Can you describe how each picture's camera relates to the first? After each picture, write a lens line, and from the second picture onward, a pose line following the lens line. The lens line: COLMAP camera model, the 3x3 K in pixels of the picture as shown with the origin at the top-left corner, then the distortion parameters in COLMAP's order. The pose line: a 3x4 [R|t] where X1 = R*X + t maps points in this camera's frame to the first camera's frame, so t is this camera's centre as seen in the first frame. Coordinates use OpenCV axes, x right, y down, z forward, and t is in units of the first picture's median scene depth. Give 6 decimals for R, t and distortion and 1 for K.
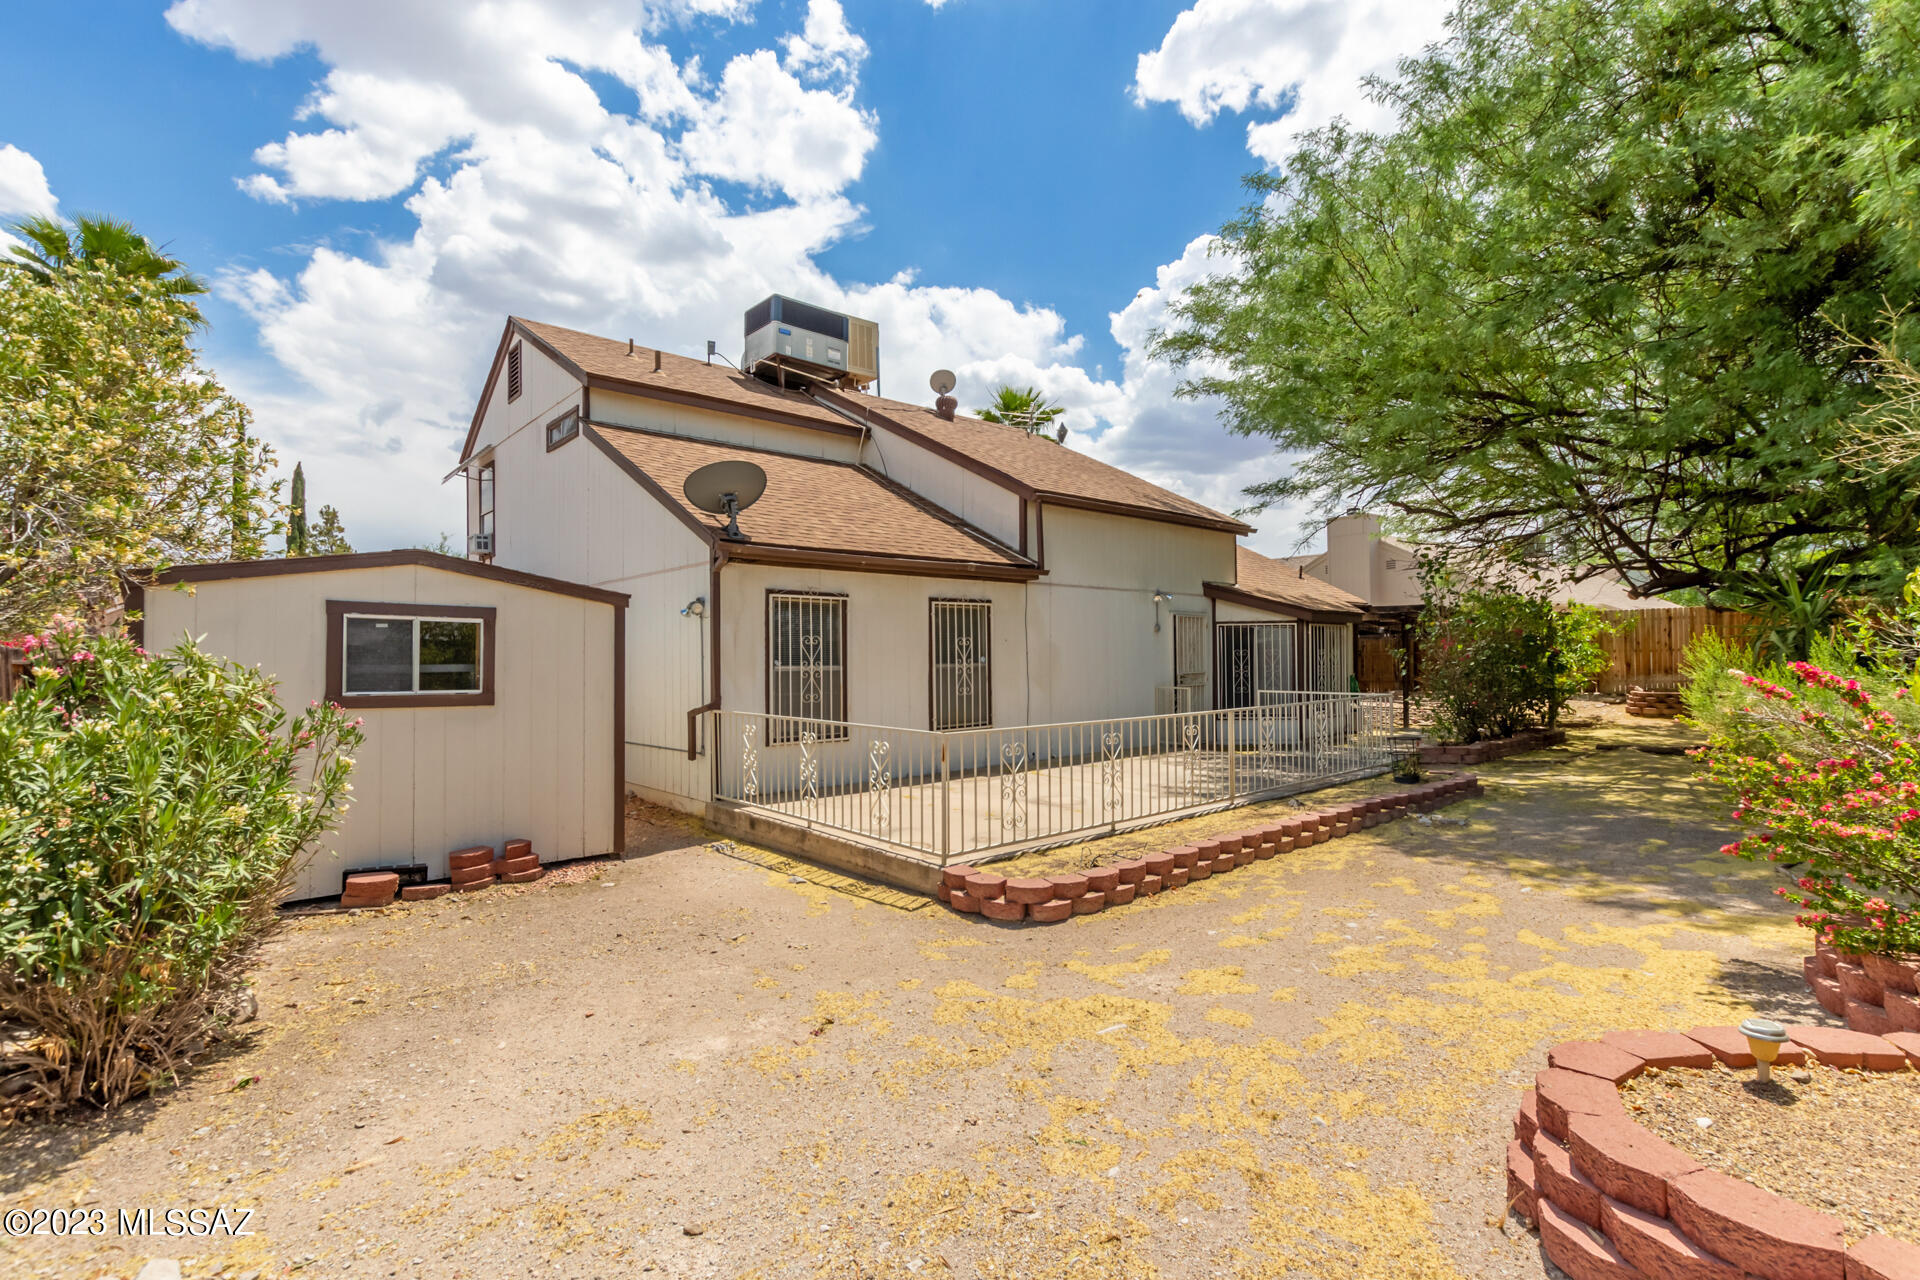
lens RADIAL K [[880.3, 0, 960.4], [0, 880.3, 648.8], [0, 0, 1]] dist [-0.004644, -0.000377]
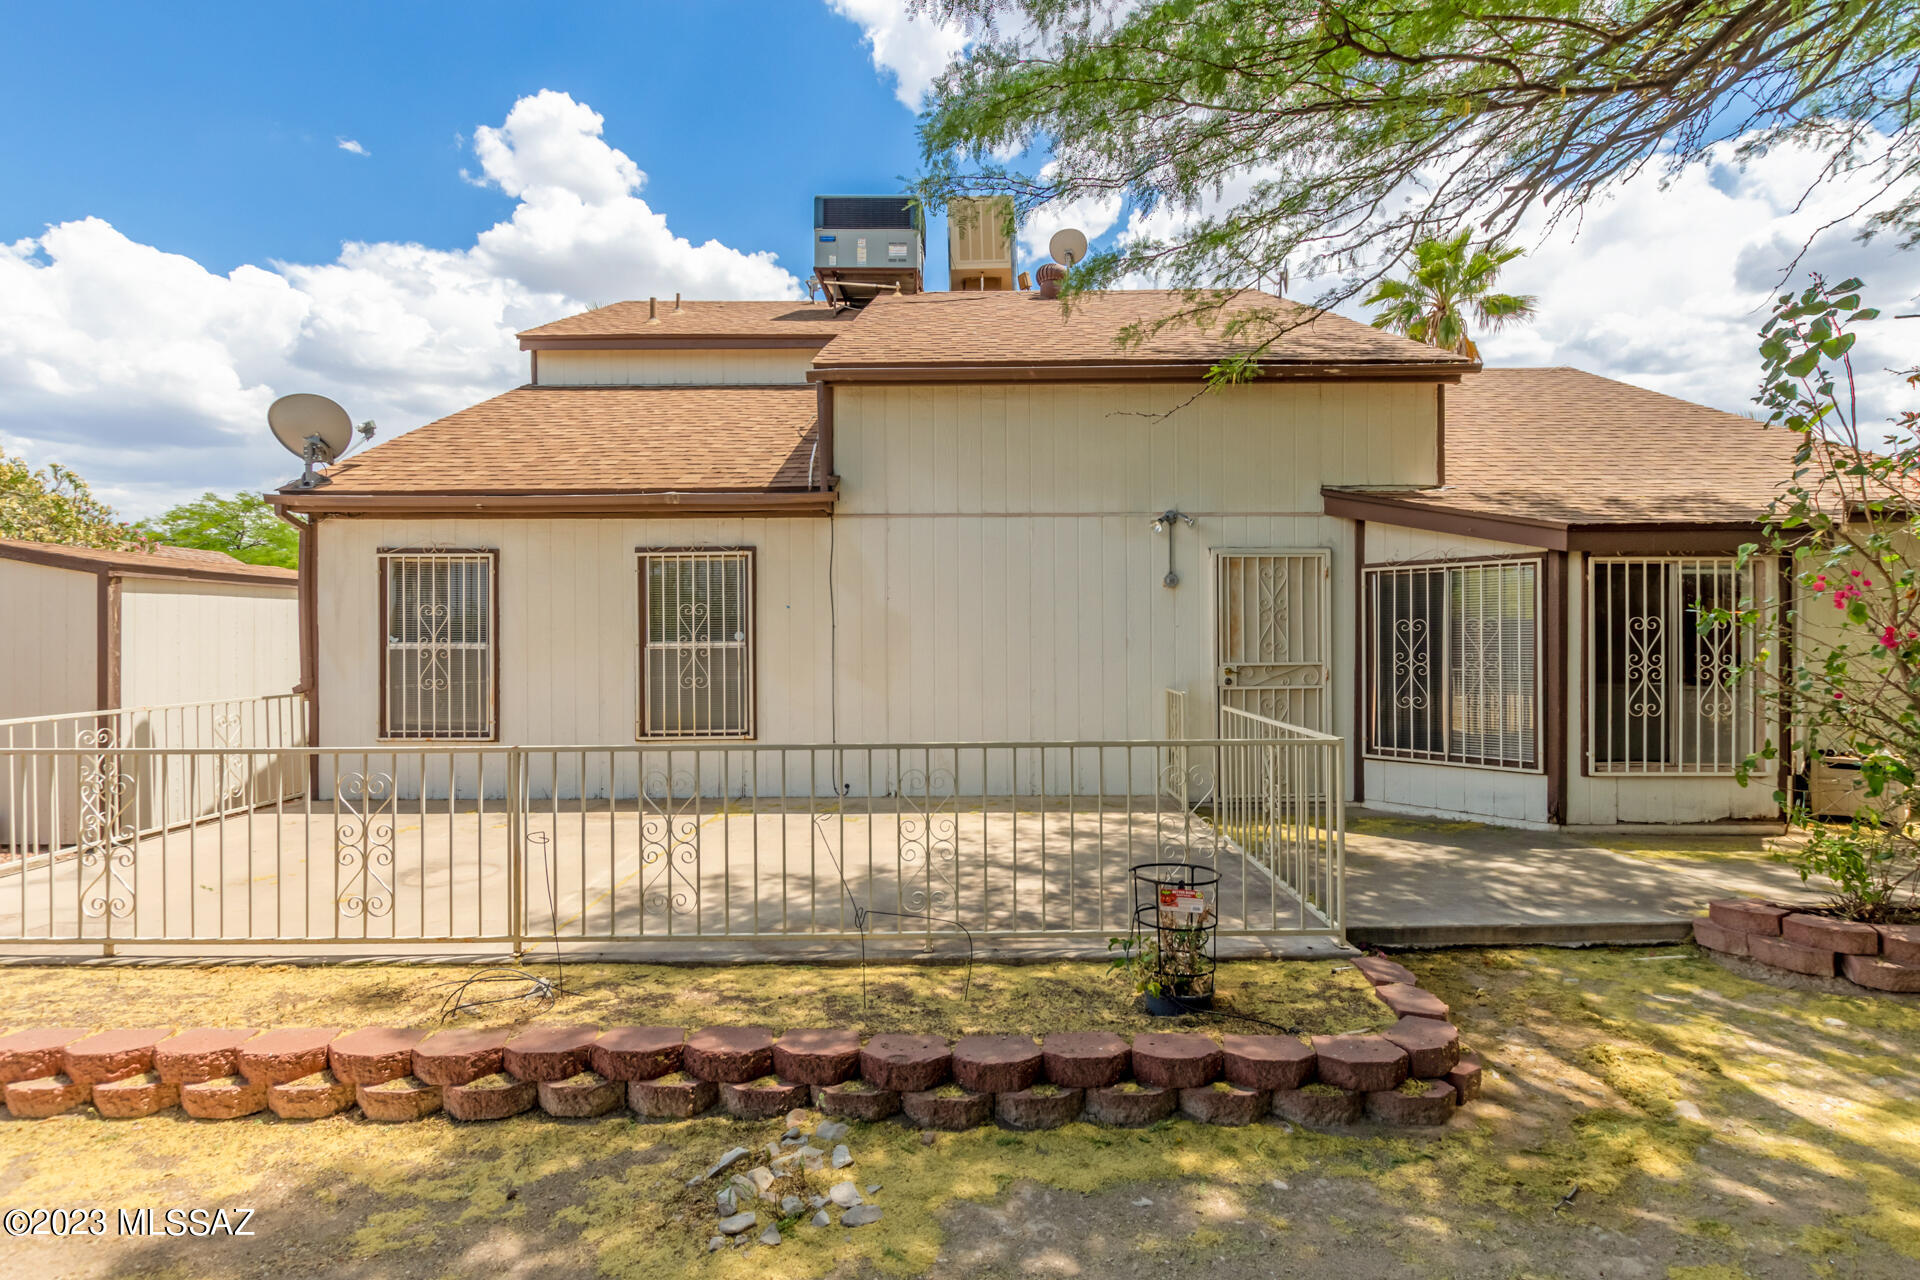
lens RADIAL K [[880.3, 0, 960.0], [0, 880.3, 630.9], [0, 0, 1]] dist [-0.004644, -0.000377]
pose [[0.746743, 0.003773, -0.665102, 0.646013], [0.003877, 0.999942, 0.010026, 0.002445], [0.665101, -0.010066, 0.746685, 0.665490]]
